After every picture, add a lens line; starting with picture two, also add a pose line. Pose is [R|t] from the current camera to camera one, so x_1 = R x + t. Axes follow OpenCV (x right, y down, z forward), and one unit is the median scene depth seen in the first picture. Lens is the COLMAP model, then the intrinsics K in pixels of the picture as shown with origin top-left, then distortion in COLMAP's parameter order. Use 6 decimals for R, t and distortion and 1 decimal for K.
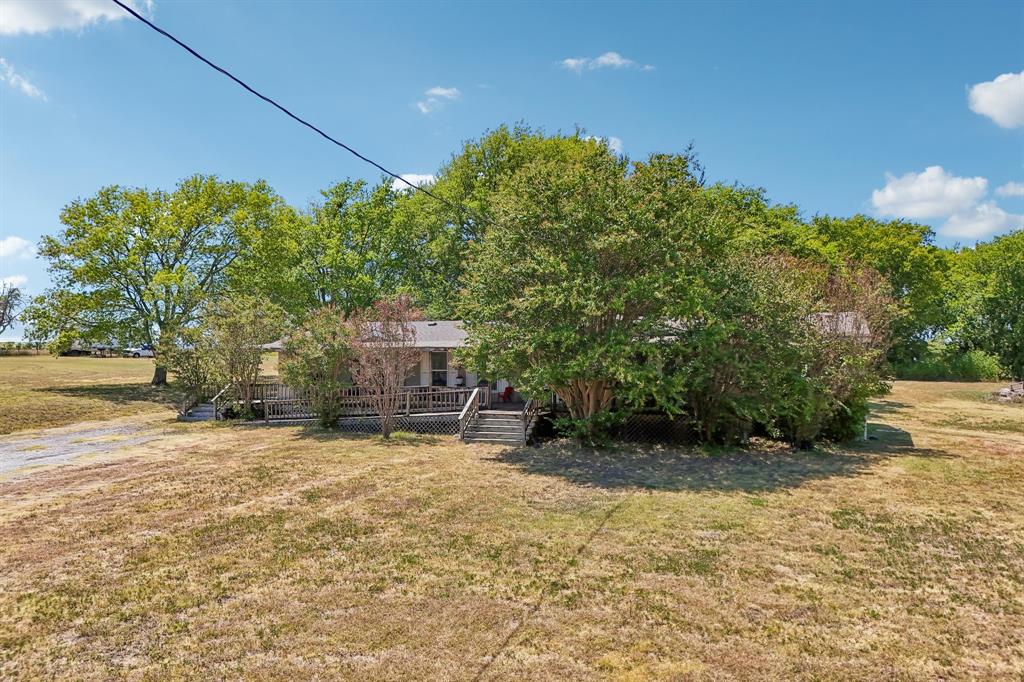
lens RADIAL K [[753.5, 0, 510.1], [0, 753.5, 340.8], [0, 0, 1]] dist [0.079559, -0.082434]
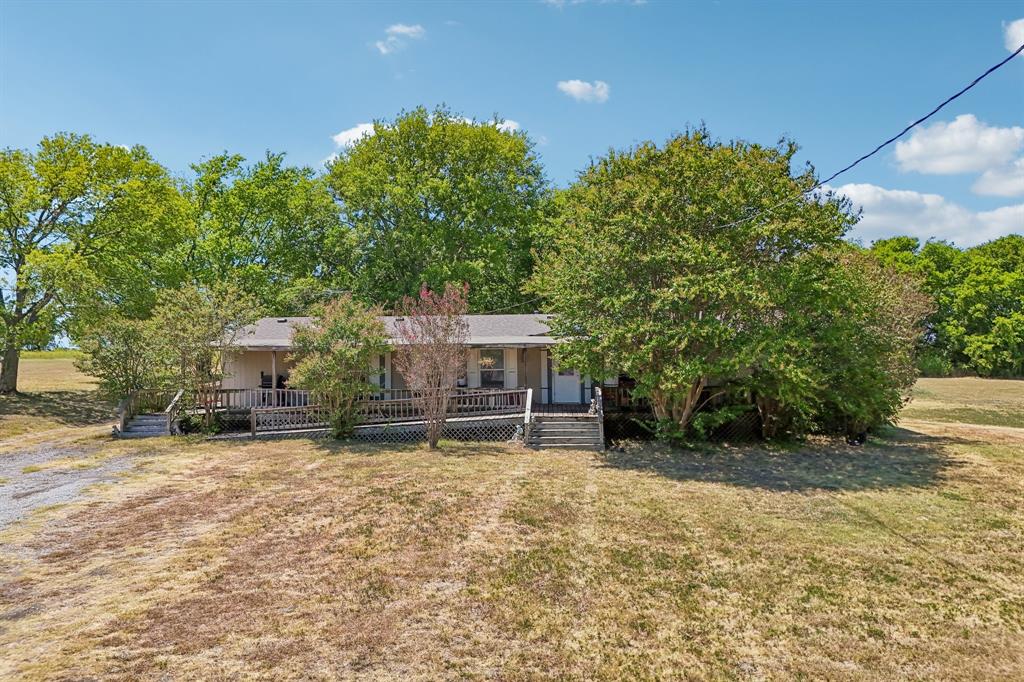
lens RADIAL K [[753.5, 0, 510.1], [0, 753.5, 340.8], [0, 0, 1]] dist [0.079559, -0.082434]
pose [[0.956633, -0.002310, 0.291287, -0.295362], [0.001925, 0.999997, 0.001610, 0.003329], [-0.291290, -0.000980, 0.956634, 0.122851]]
